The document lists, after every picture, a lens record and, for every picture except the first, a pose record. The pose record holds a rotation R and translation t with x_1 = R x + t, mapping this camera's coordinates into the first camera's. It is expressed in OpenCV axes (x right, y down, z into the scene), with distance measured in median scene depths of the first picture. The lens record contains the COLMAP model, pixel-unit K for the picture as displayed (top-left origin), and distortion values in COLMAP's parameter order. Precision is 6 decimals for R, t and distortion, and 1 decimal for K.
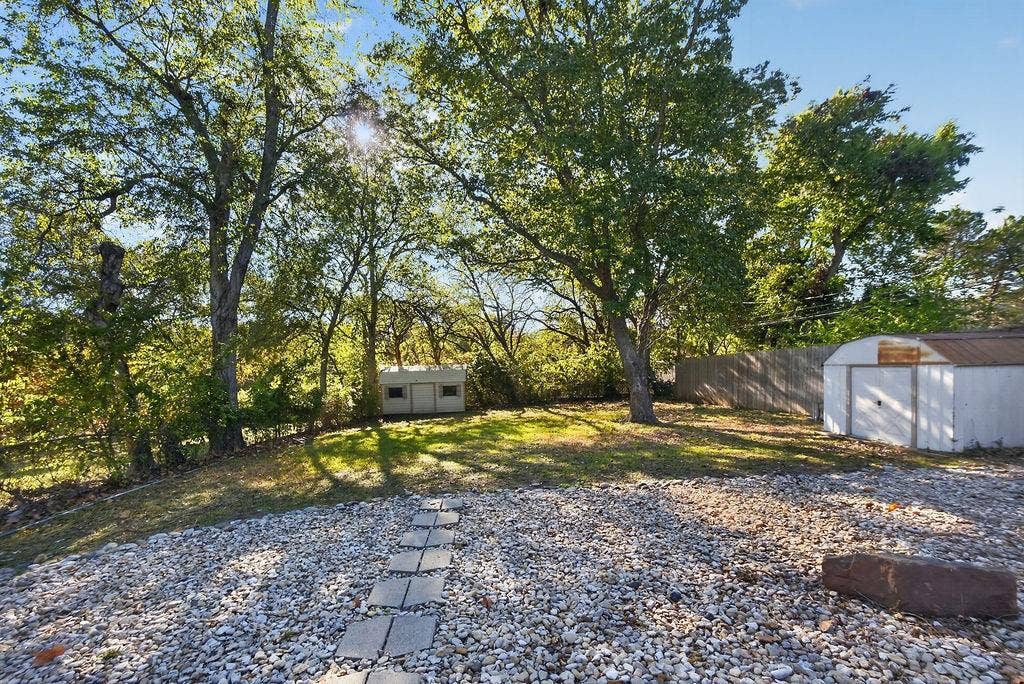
lens RADIAL K [[442.6, 0, 513.3], [0, 442.6, 380.4], [0, 0, 1]] dist [-0.000494, 0.000108]
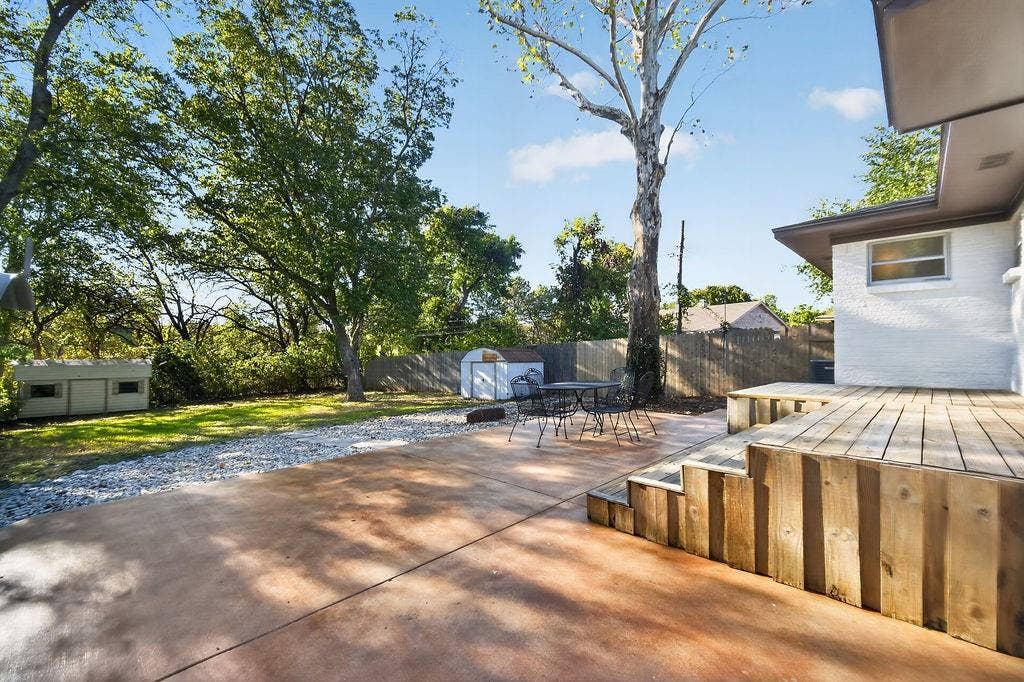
lens RADIAL K [[408.9, 0, 508.7], [0, 408.9, 344.7], [0, 0, 1]] dist [-0.002446, -0.000039]
pose [[0.736872, 0.042677, 0.674683, -0.164031], [0.013887, 0.996839, -0.078223, 0.015488], [-0.675889, 0.067010, 0.733951, -0.211075]]
